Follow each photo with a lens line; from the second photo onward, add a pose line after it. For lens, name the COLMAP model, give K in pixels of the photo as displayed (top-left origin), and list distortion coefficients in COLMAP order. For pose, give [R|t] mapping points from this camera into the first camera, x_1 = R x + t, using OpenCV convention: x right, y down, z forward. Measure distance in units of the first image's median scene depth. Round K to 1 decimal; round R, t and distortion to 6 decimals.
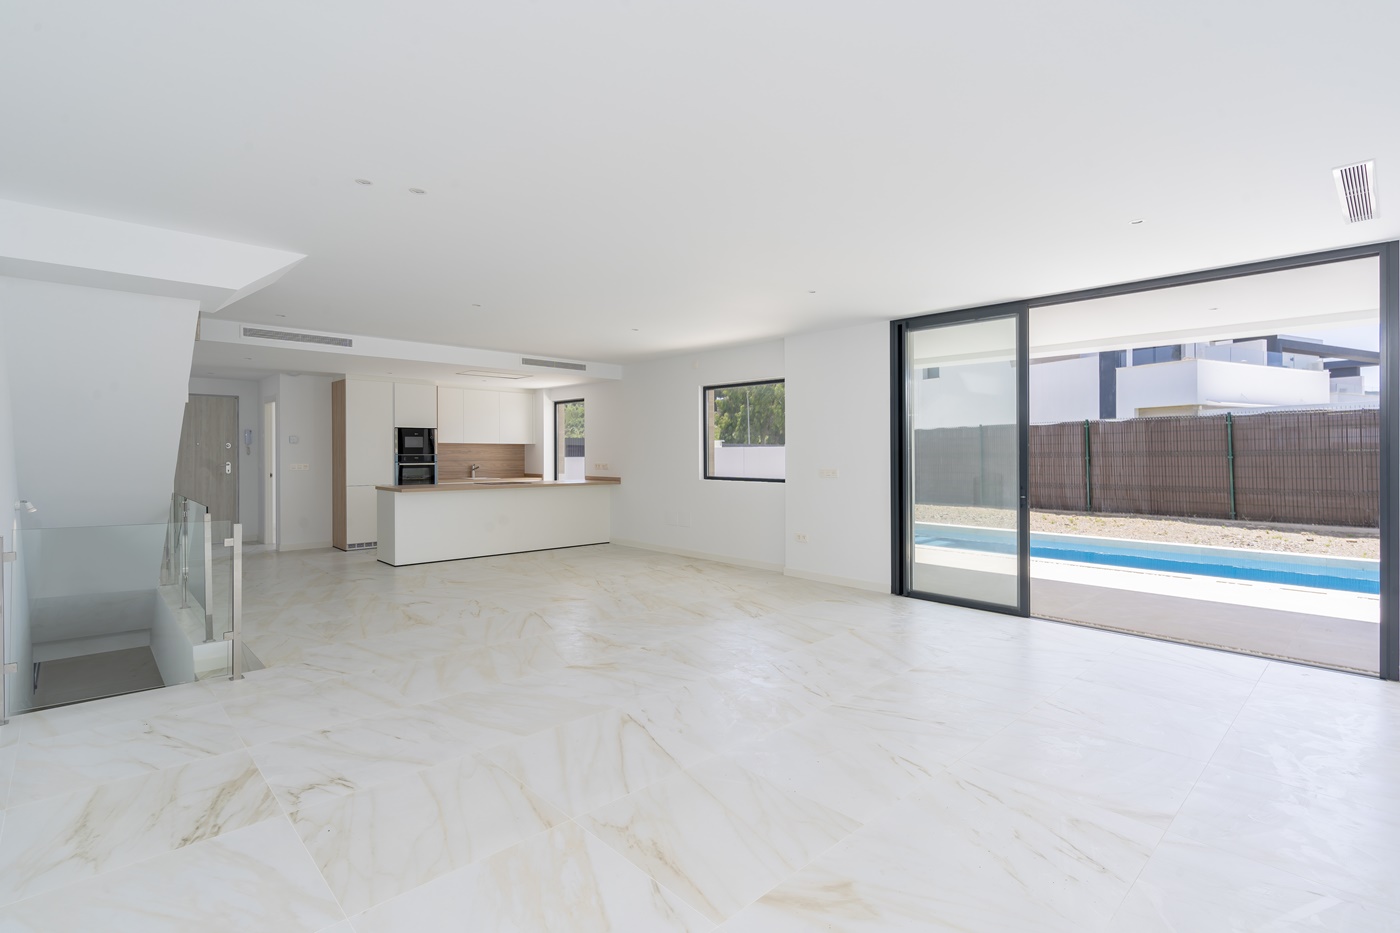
lens RADIAL K [[675.5, 0, 691.6], [0, 675.5, 463.5], [0, 0, 1]] dist [0.028884, 0.000822]
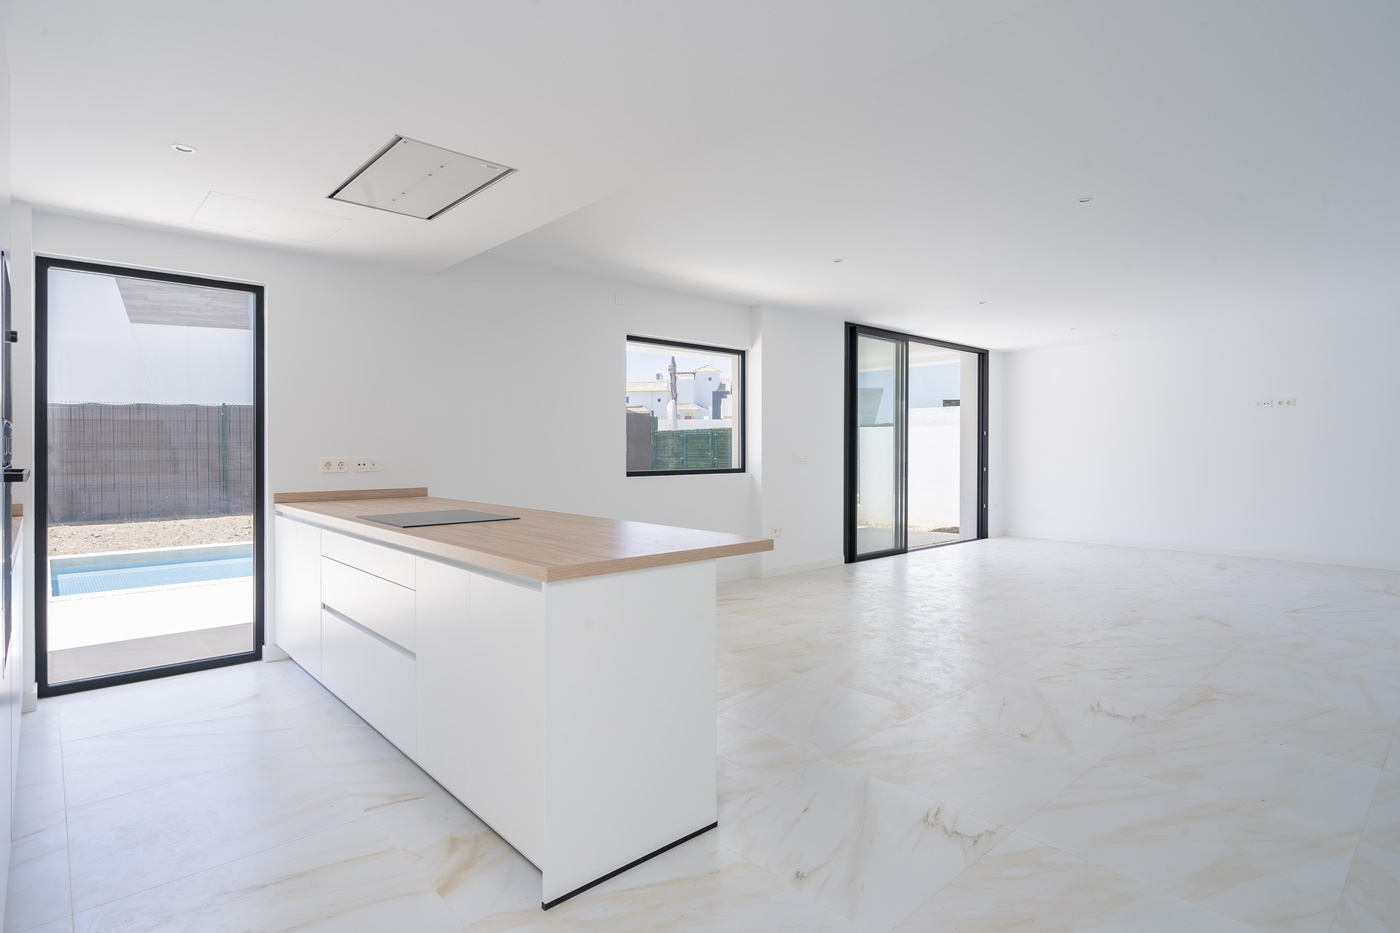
lens RADIAL K [[727.5, 0, 694.7], [0, 727.5, 455.1], [0, 0, 1]] dist [0.001185, 0.001802]
pose [[0.000481, -0.011182, 0.999937, -0.584879], [0.017116, 0.999791, 0.011172, -0.003914], [-0.999853, 0.017110, 0.000672, 0.800100]]
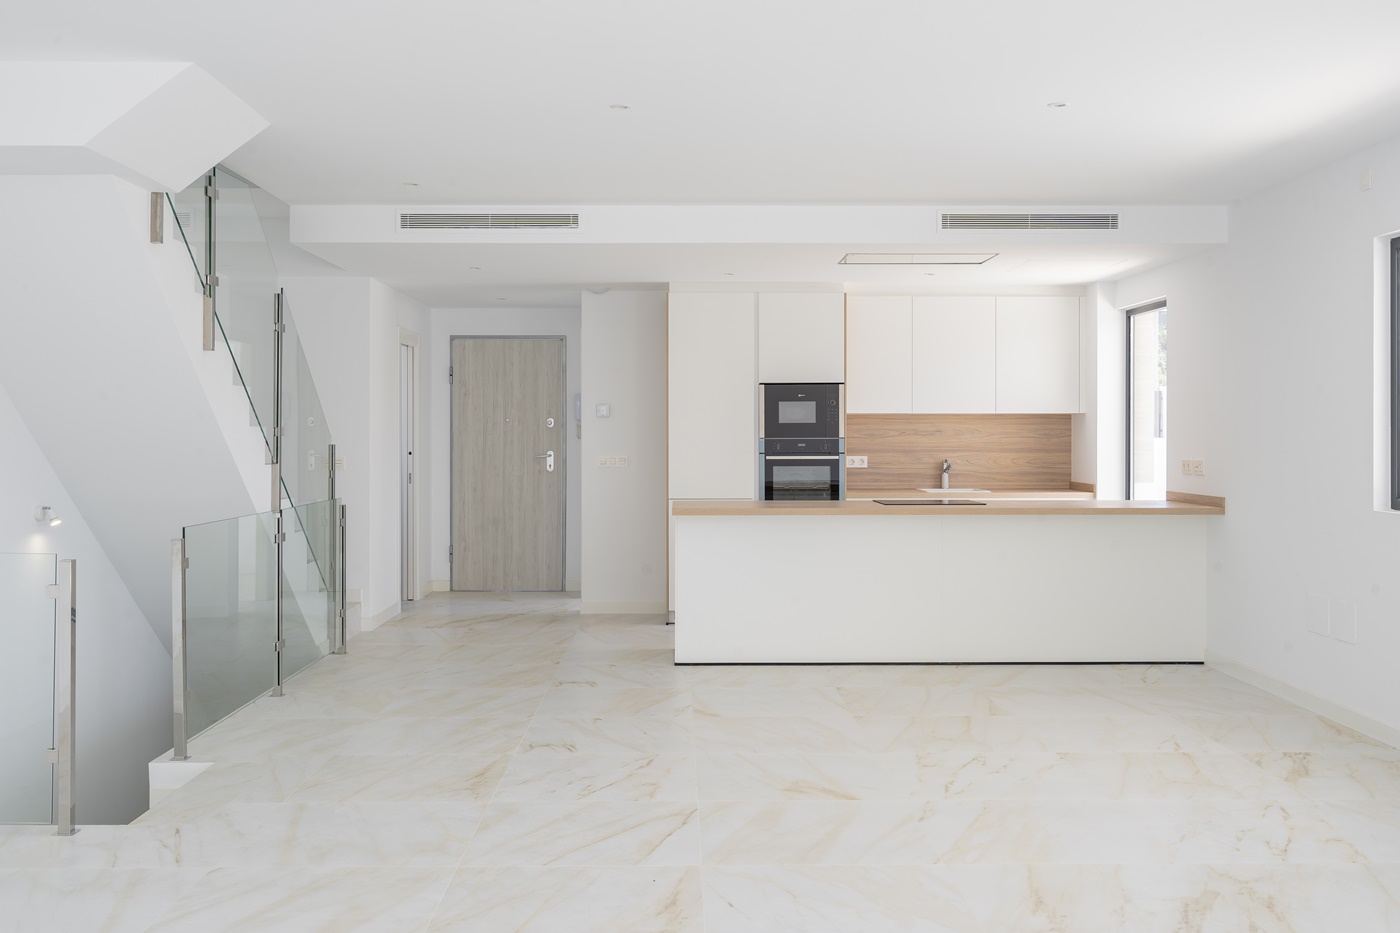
lens RADIAL K [[1415.8, 0, 700.0], [0, 1415.8, 453.8], [0, 0, 1]] dist [-0.000556, 0.000000]
pose [[0.743607, 0.007669, -0.668573, 0.207678], [-0.008900, 0.999959, 0.001572, -0.002882], [0.668557, 0.004781, 0.743645, 0.198107]]
